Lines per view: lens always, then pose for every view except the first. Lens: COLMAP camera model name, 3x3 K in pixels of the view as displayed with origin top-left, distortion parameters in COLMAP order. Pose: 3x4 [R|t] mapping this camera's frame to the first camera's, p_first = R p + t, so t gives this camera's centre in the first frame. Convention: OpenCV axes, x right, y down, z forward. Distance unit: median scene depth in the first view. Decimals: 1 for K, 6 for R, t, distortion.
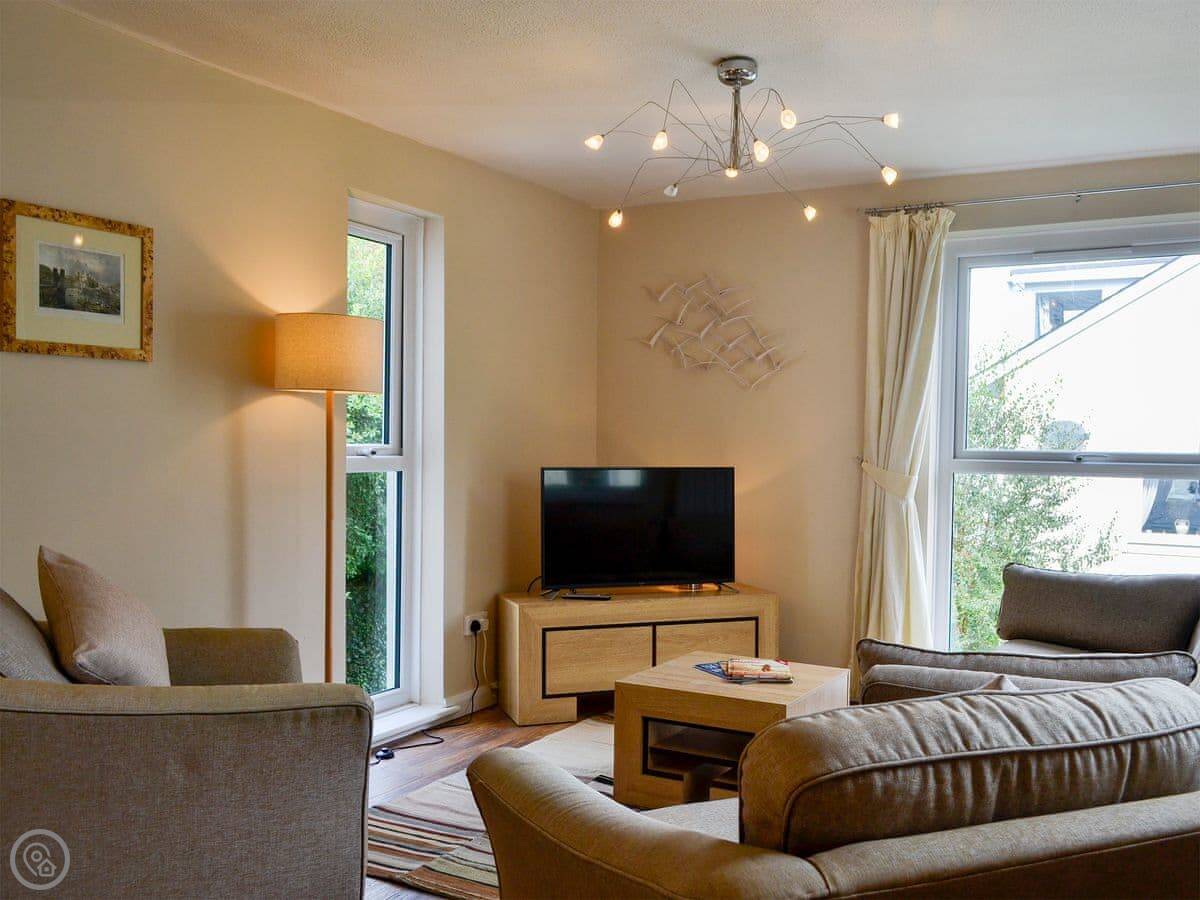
lens RADIAL K [[1089.2, 0, 597.4], [0, 1089.2, 468.4], [0, 0, 1]] dist [0.012044, 0.009744]
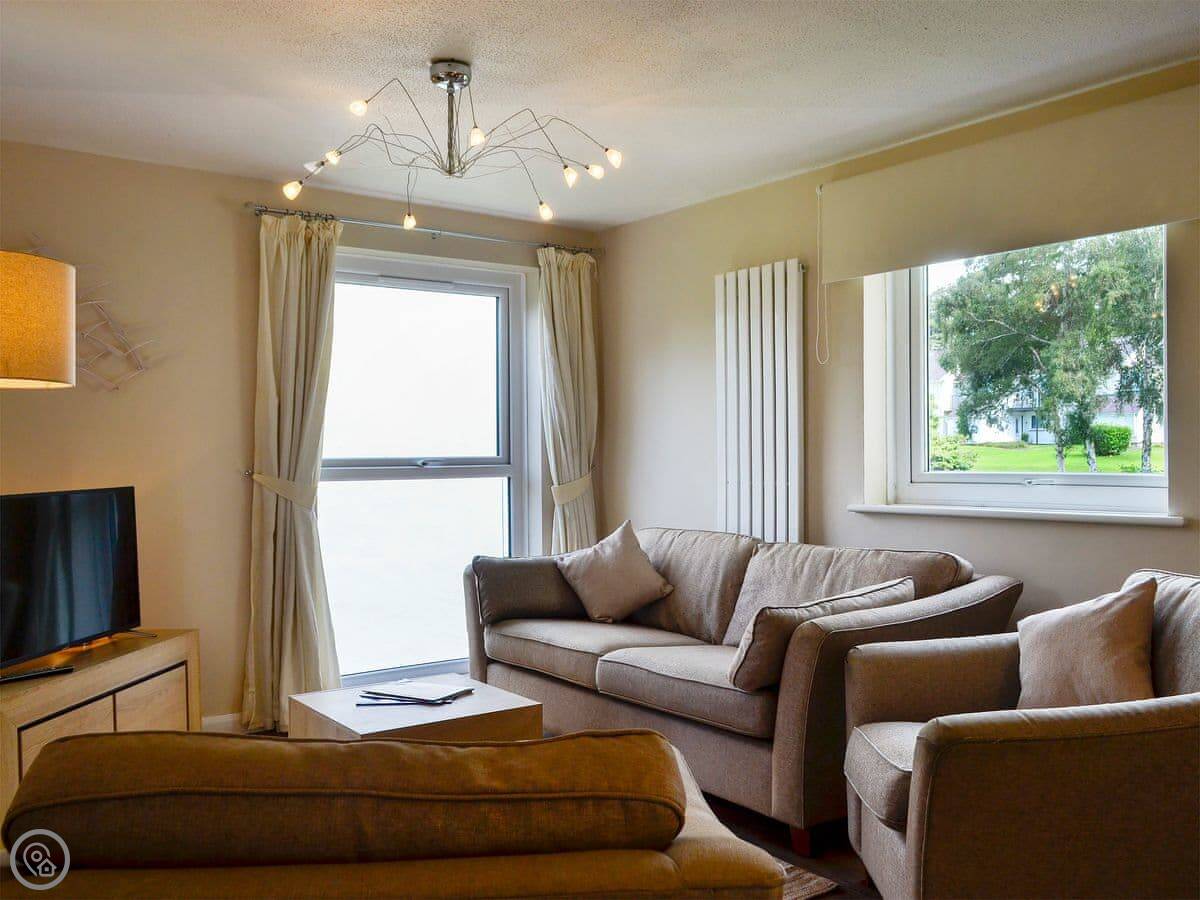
lens RADIAL K [[1103.0, 0, 603.5], [0, 1103.0, 413.0], [0, 0, 1]] dist [0.018072, 0.001315]
pose [[0.440815, 0.015510, 0.897464, -0.491159], [0.038808, 0.998586, -0.036319, -0.012105], [-0.896759, 0.050839, 0.439590, 0.326365]]
